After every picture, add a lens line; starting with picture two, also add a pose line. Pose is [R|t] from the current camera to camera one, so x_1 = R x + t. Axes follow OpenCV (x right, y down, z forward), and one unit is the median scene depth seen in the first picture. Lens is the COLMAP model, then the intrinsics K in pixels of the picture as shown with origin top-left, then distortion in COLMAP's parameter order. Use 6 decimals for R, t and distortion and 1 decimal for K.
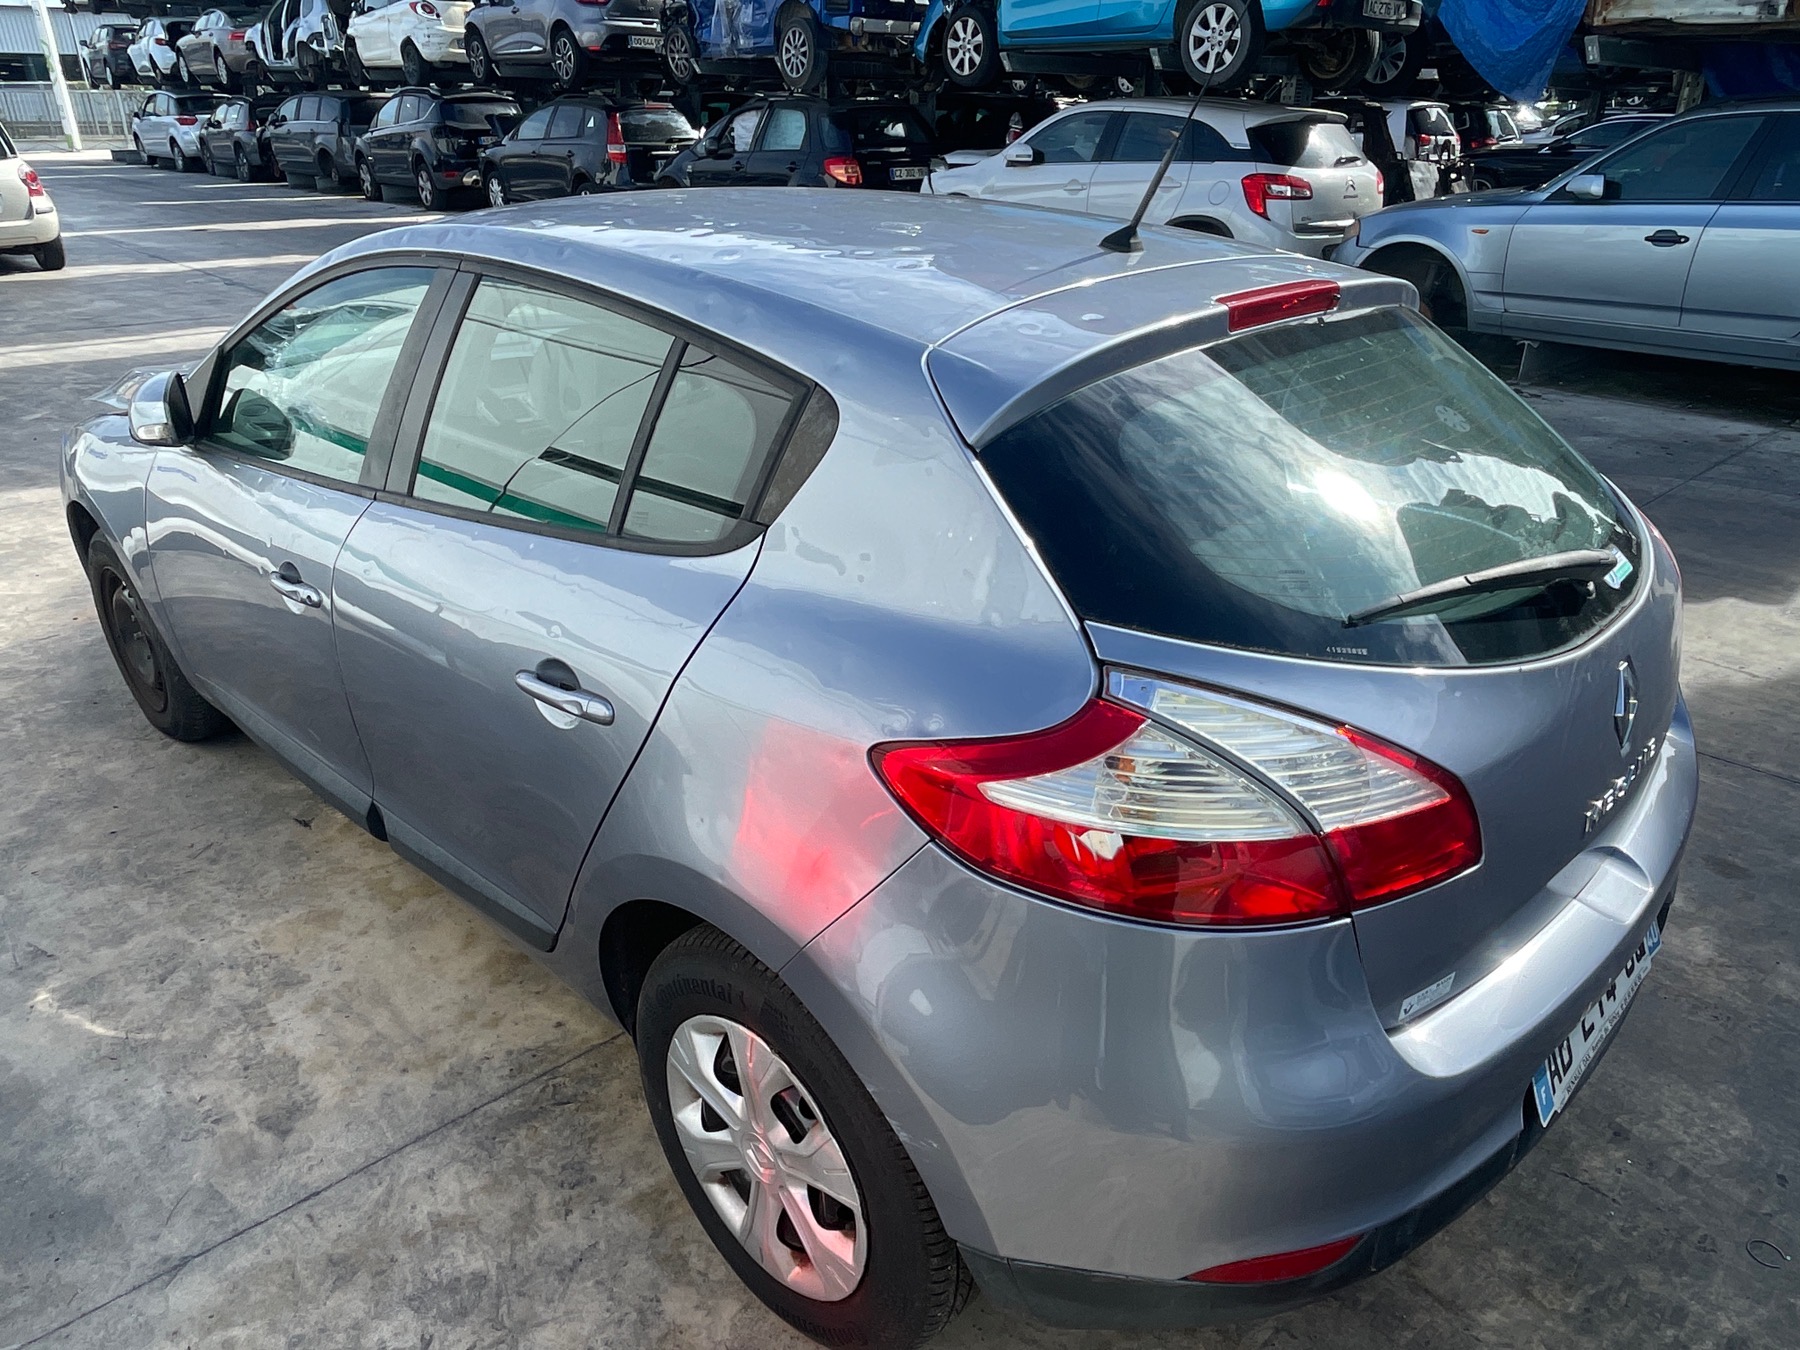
lens RADIAL K [[1212.0, 0, 900.0], [0, 1212.0, 676.3], [0, 0, 1]] dist [0.000743, 0.002813]
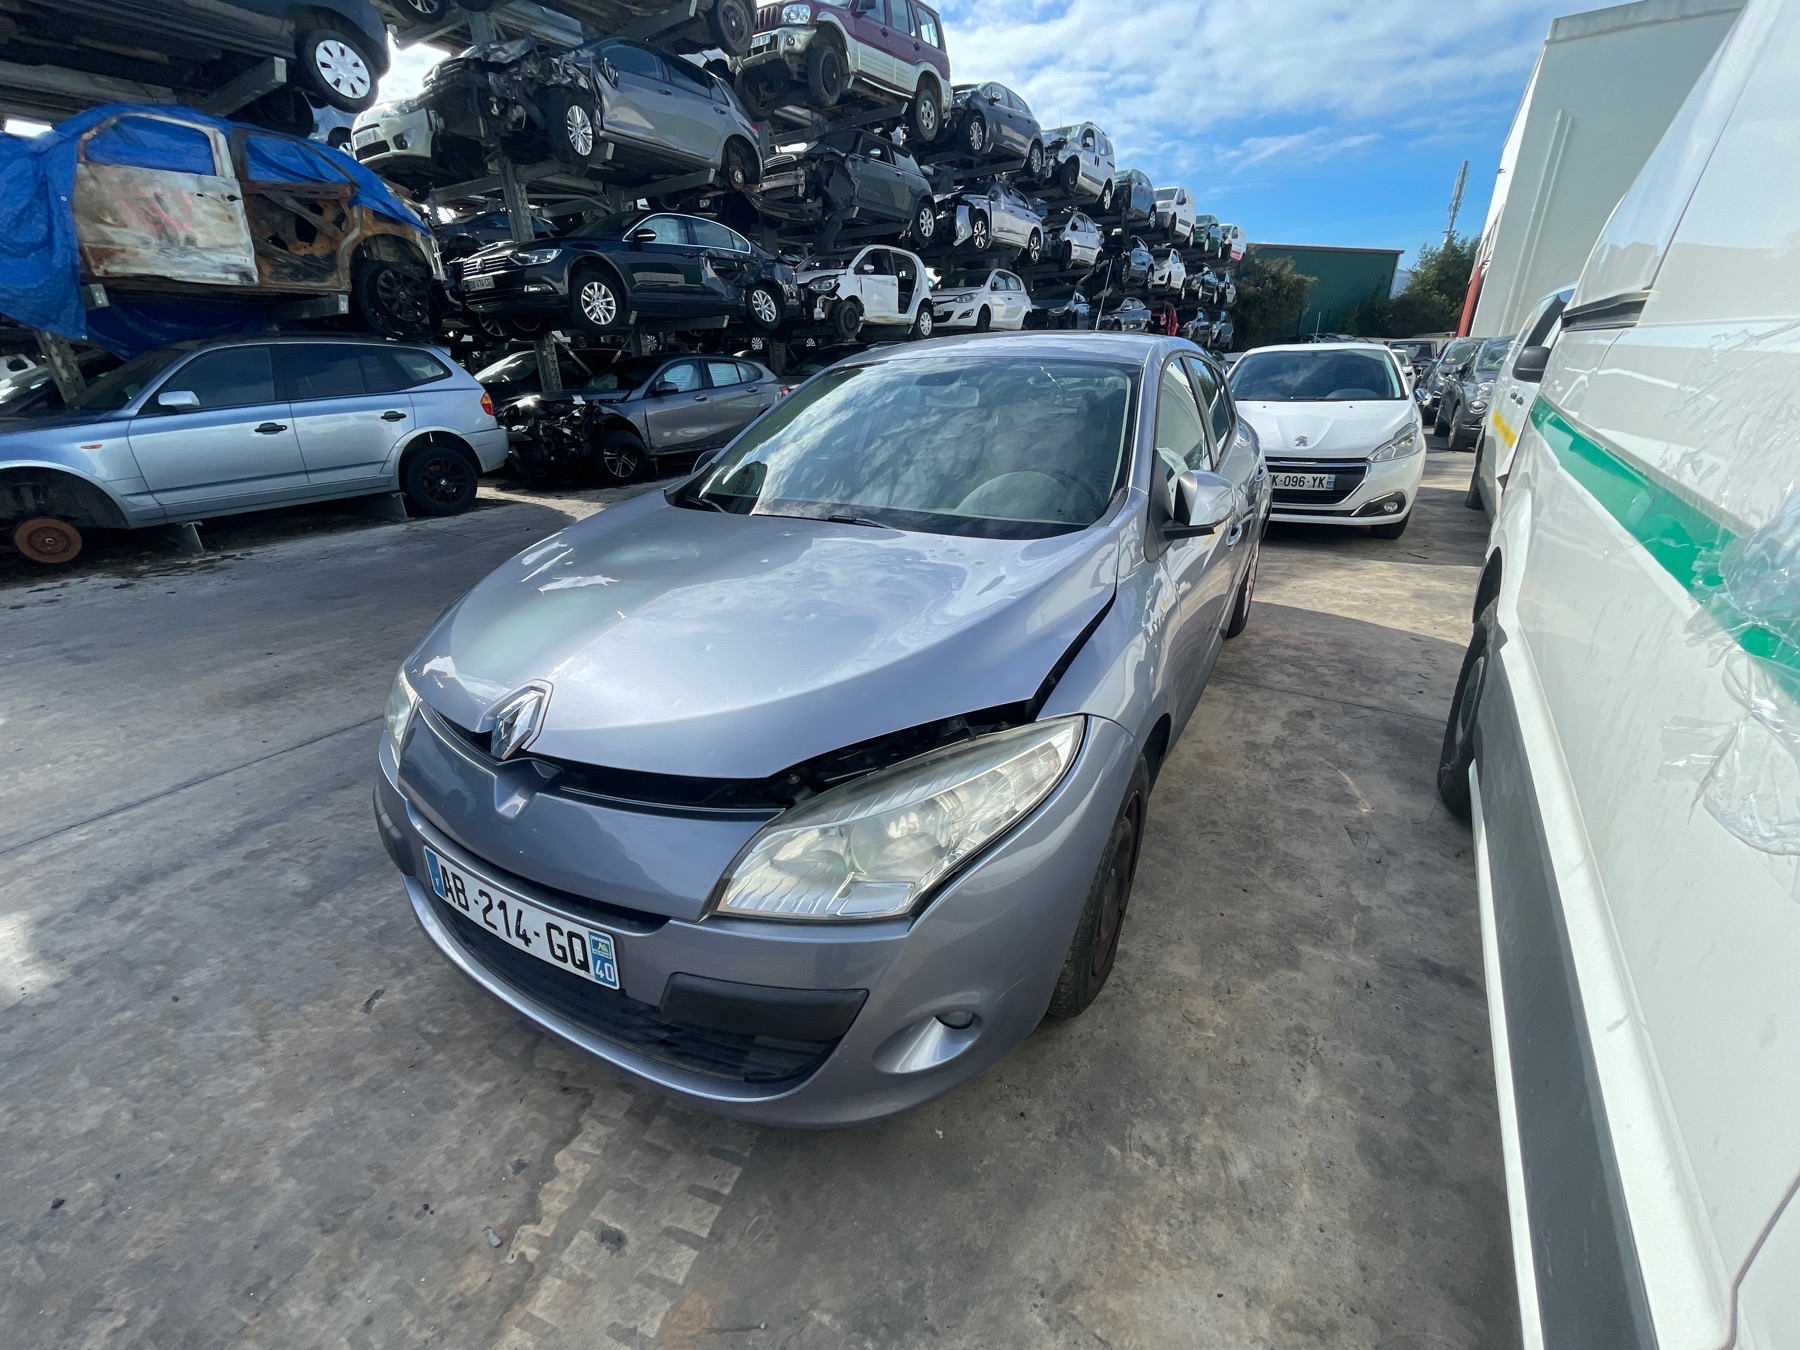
lens RADIAL K [[723.8, 0, 900.1], [0, 723.8, 673.8], [0, 0, 1]] dist [0.001004, 0.000111]
pose [[-0.242952, -0.389086, 0.888587, -0.476615], [0.433029, 0.776193, 0.458269, -0.209358], [-0.868021, 0.496121, -0.020092, 0.520088]]
